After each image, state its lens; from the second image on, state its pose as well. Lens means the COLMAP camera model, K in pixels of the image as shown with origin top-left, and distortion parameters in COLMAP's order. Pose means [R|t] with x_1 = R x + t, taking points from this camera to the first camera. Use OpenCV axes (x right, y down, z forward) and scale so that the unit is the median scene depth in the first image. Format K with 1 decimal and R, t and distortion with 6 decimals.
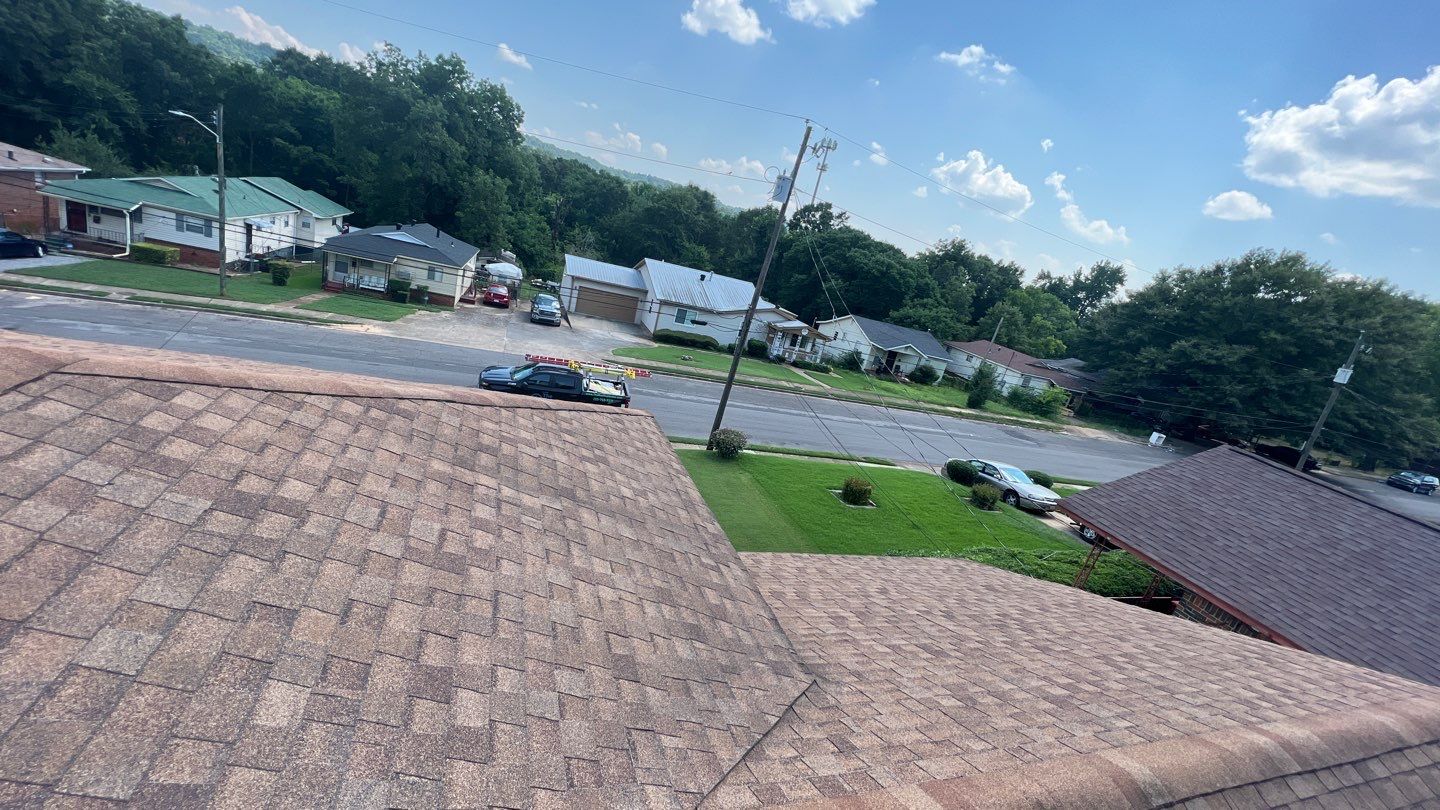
lens RADIAL K [[579.5, 0, 724.7], [0, 579.5, 403.7], [0, 0, 1]] dist [-0.001741, 0.000792]
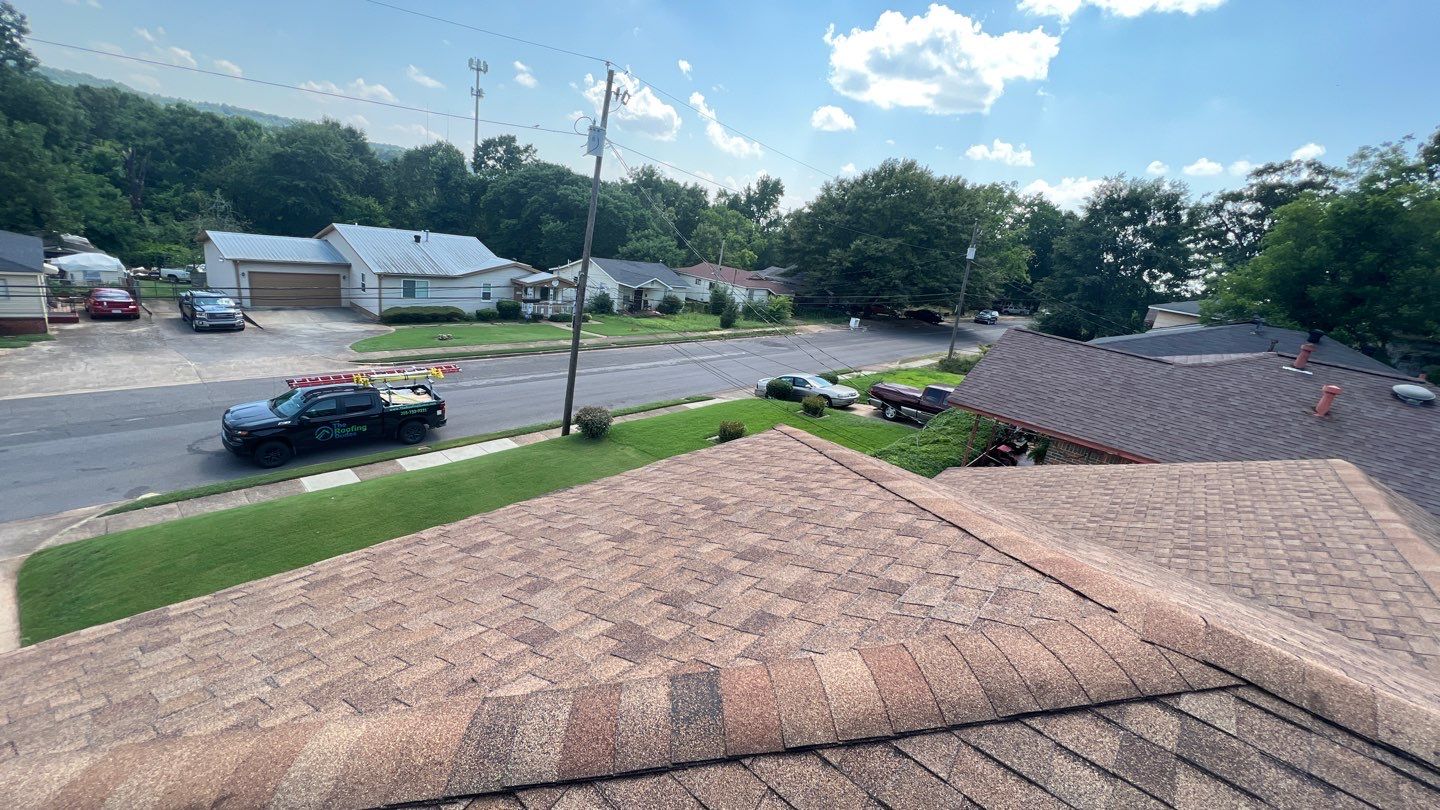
lens RADIAL K [[579.5, 0, 721.8], [0, 579.5, 402.9], [0, 0, 1]] dist [-0.001741, 0.000792]
pose [[0.858762, -0.255003, 0.444411, -0.094212], [0.204712, 0.965880, 0.158644, -0.028577], [-0.469702, -0.045261, 0.881664, 0.029747]]
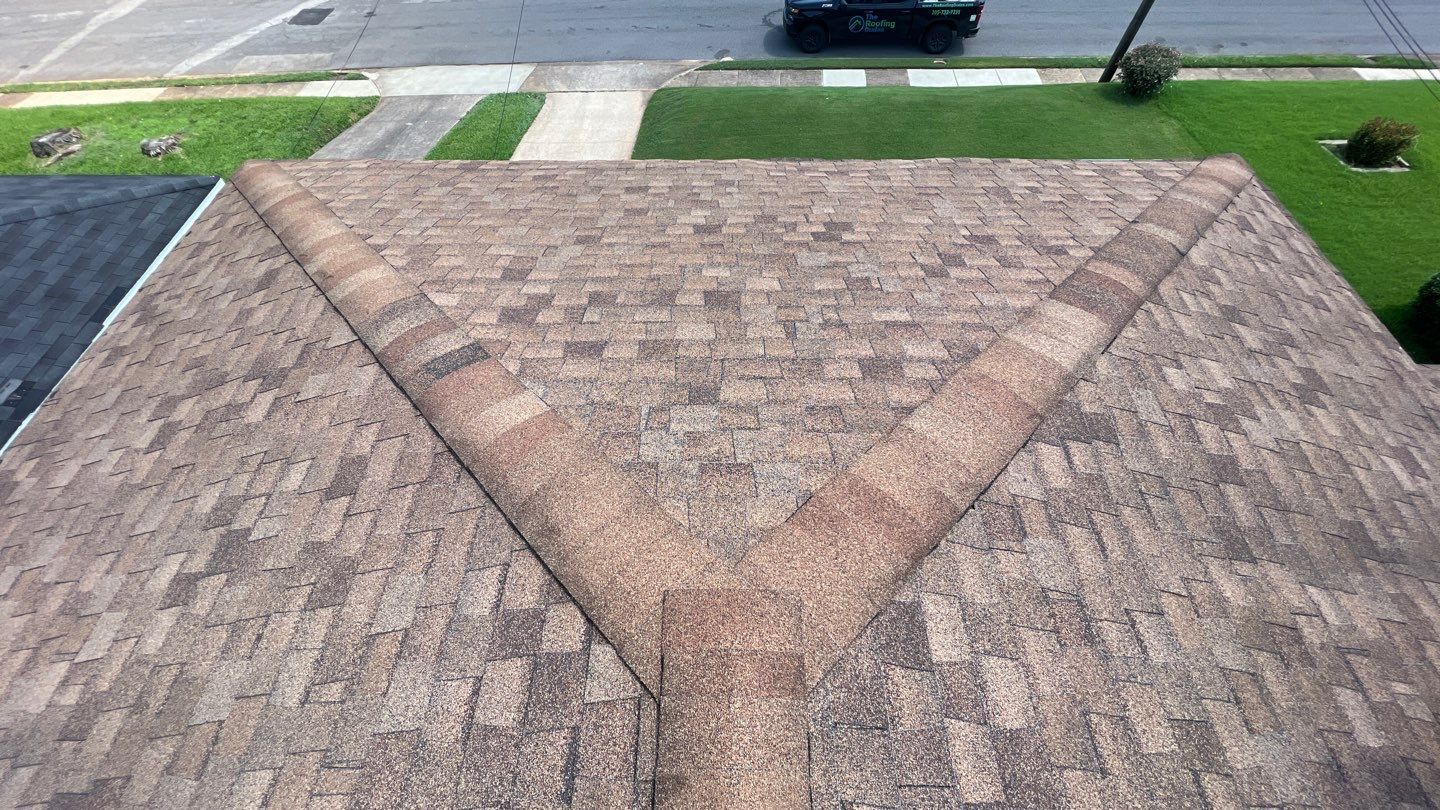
lens RADIAL K [[579.5, 0, 720.5], [0, 579.5, 408.6], [0, 0, 1]] dist [-0.001741, 0.000792]
pose [[0.903695, 0.138830, -0.405045, -0.048411], [0.131414, 0.810391, 0.570961, -0.026626], [0.407511, -0.569203, 0.714103, 0.034219]]
